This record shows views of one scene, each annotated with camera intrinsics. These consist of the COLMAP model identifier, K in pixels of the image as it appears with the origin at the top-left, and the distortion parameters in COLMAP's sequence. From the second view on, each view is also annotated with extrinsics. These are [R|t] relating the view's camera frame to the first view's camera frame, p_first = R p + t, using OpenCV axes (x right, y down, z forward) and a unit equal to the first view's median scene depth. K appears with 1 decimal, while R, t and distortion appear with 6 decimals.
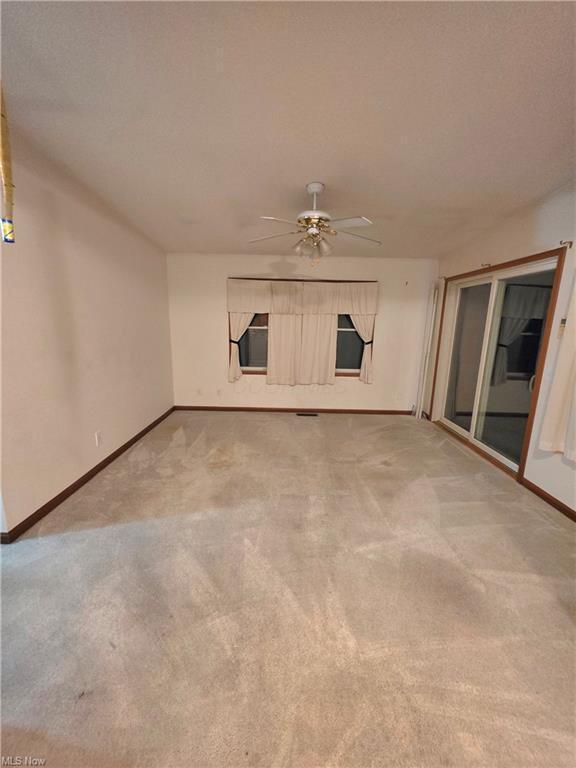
lens RADIAL K [[302.3, 0, 288.0], [0, 302.3, 384.0], [0, 0, 1]] dist [-0.000680, 0.000069]
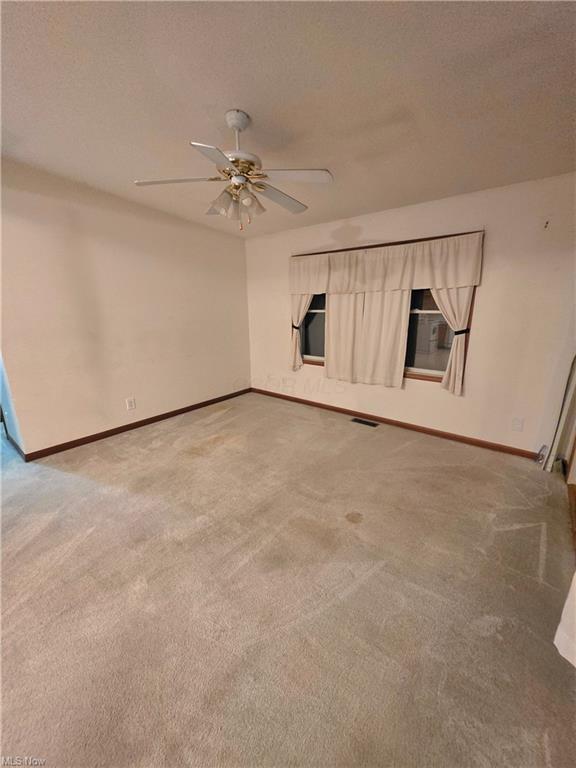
lens RADIAL K [[302.3, 0, 288.0], [0, 302.3, 384.0], [0, 0, 1]] dist [-0.000680, 0.000069]
pose [[0.772450, 0.131315, -0.621352, 0.412471], [-0.099471, 0.991330, 0.085846, -0.047558], [0.627238, -0.004505, 0.778815, 0.283793]]
